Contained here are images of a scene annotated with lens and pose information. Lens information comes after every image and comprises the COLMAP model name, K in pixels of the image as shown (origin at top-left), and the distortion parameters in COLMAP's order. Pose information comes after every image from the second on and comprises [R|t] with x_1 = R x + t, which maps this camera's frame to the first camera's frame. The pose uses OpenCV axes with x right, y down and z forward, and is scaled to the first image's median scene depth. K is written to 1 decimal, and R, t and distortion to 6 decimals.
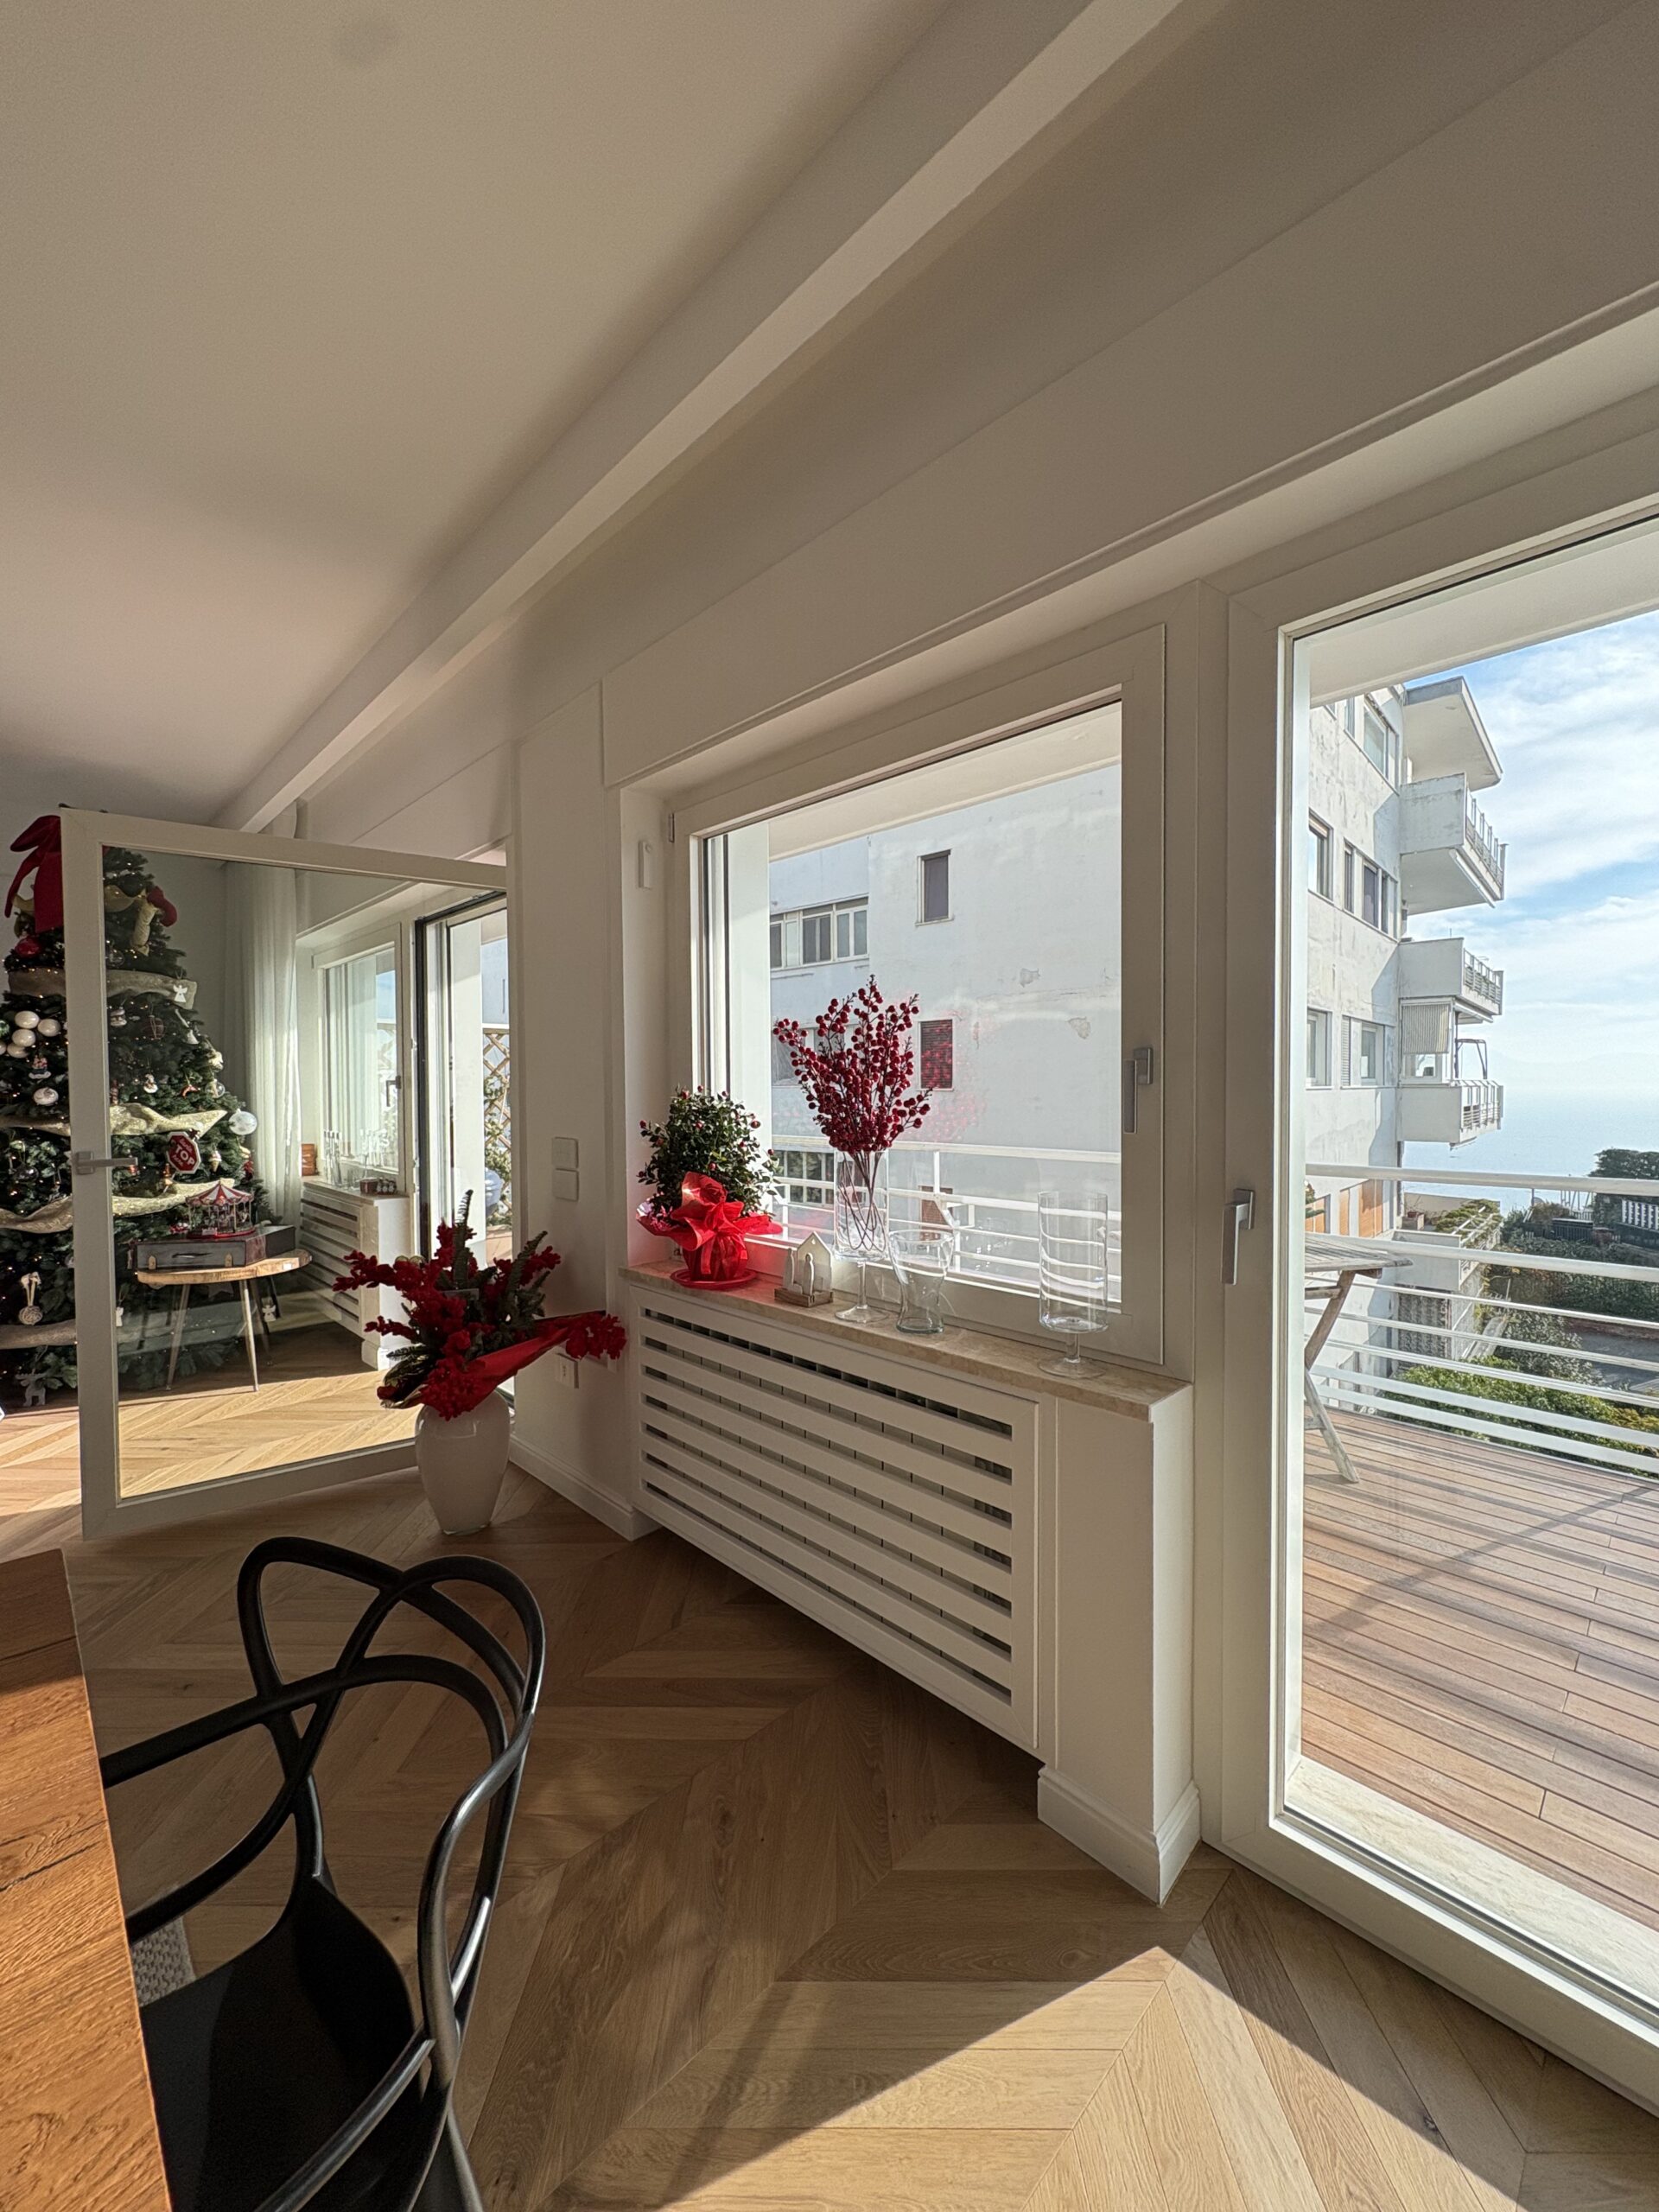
lens RADIAL K [[893.9, 0, 829.5], [0, 893.9, 1106.0], [0, 0, 1]] dist [0.000913, 0.000038]
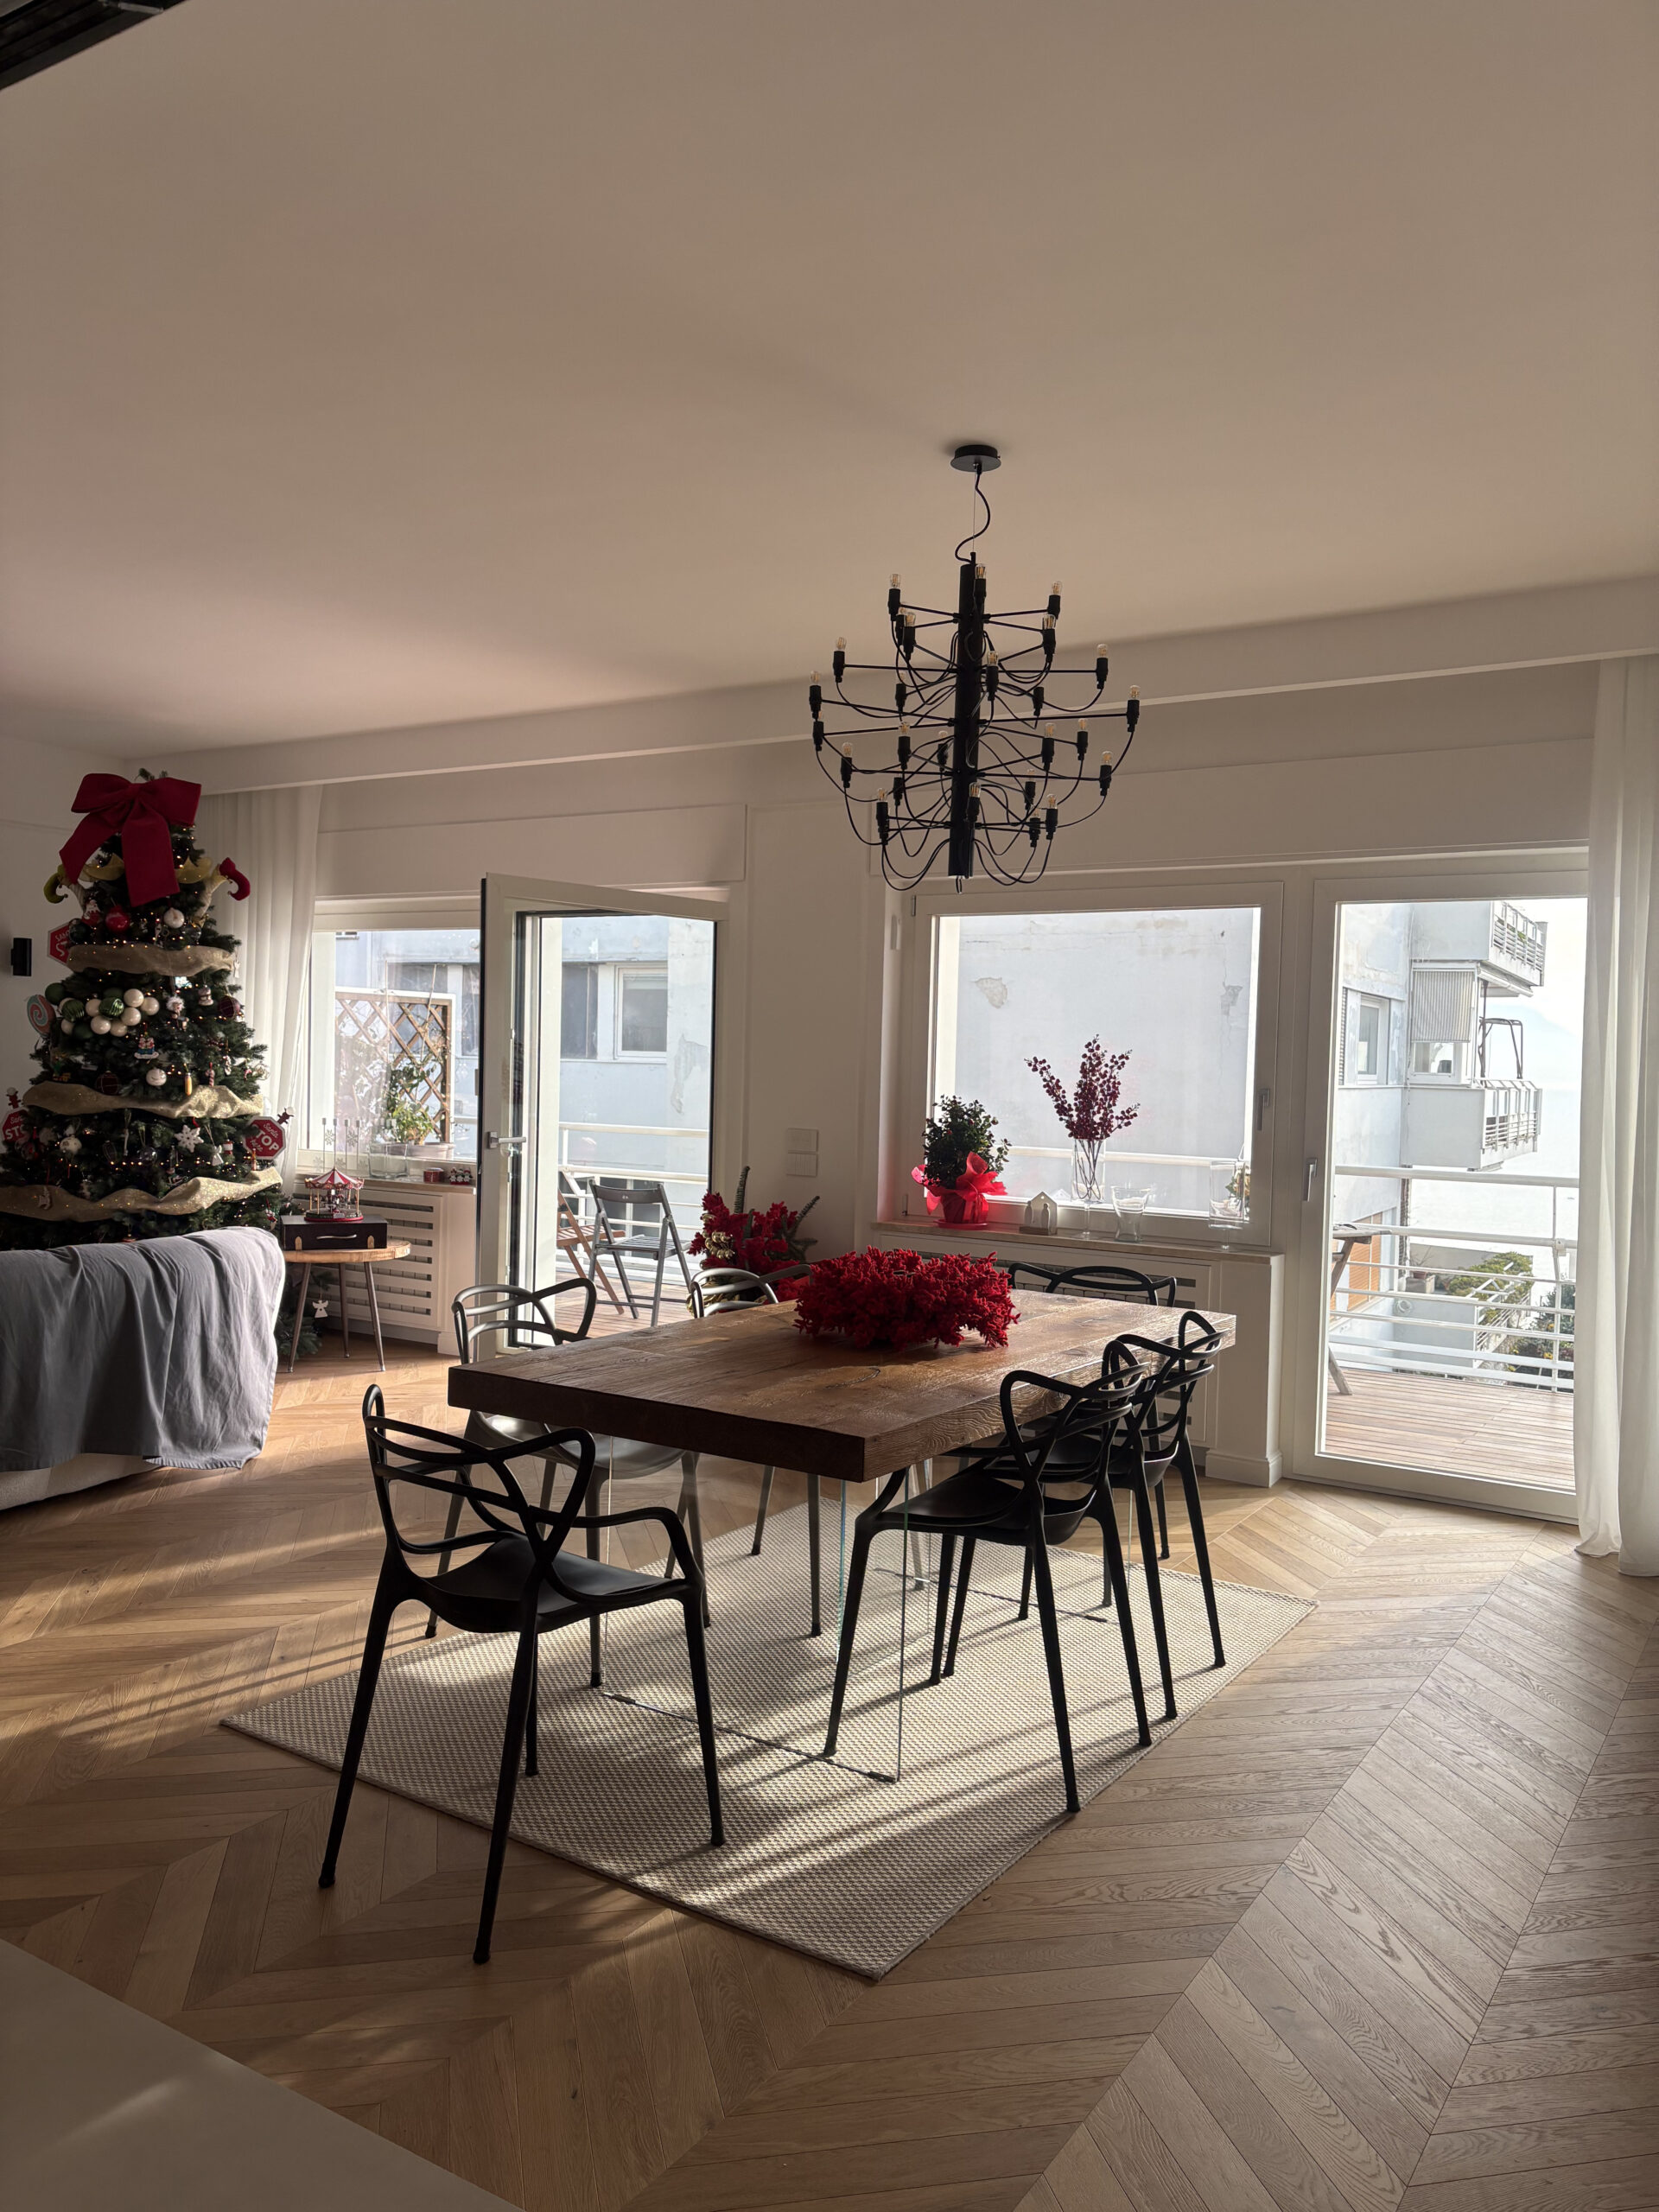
lens RADIAL K [[1669.6, 0, 829.5], [0, 1669.6, 1106.0], [0, 0, 1]] dist [-0.000042, 0.003548]
pose [[0.973028, 0.023122, 0.229525, -0.552025], [-0.024609, 0.999691, 0.003620, -0.003403], [-0.229370, -0.009171, 0.973296, -0.912762]]
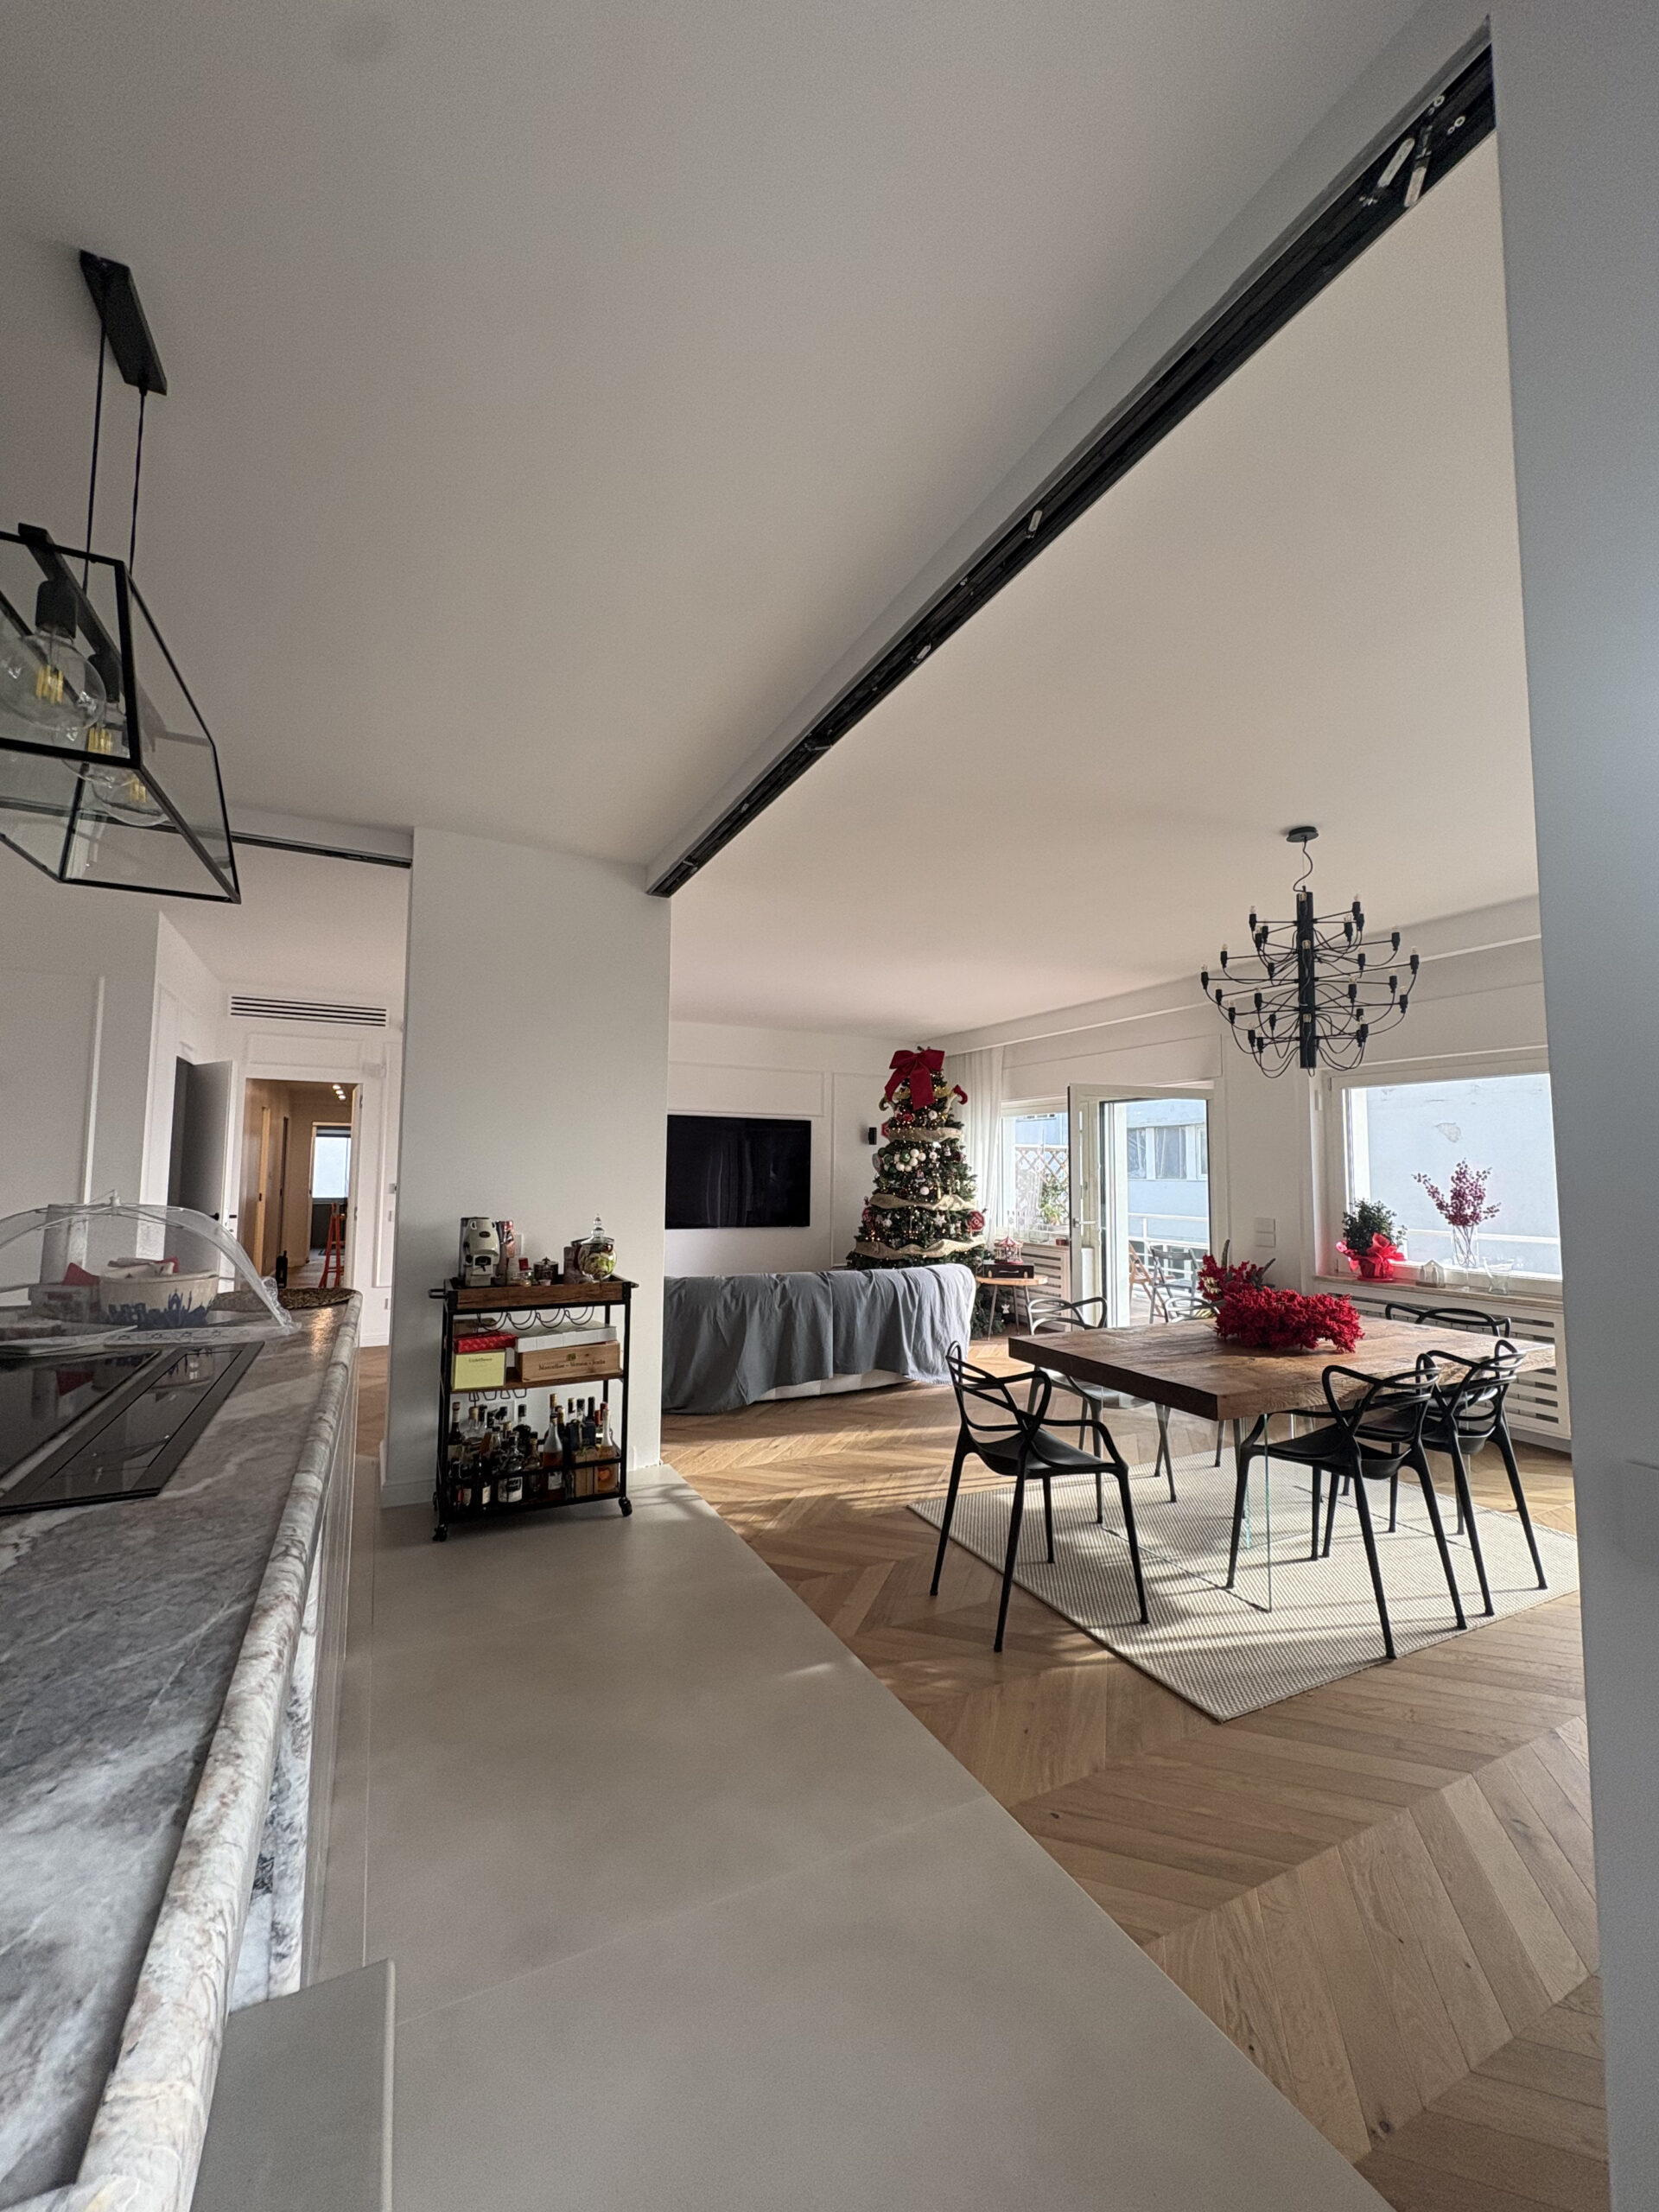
lens RADIAL K [[873.3, 0, 829.5], [0, 873.3, 1106.0], [0, 0, 1]] dist [0.001655, -0.006707]
pose [[0.953314, -0.010377, -0.301804, -0.455401], [-0.019955, 0.995060, -0.097246, -0.004630], [0.301322, 0.098728, 0.948397, -0.946376]]
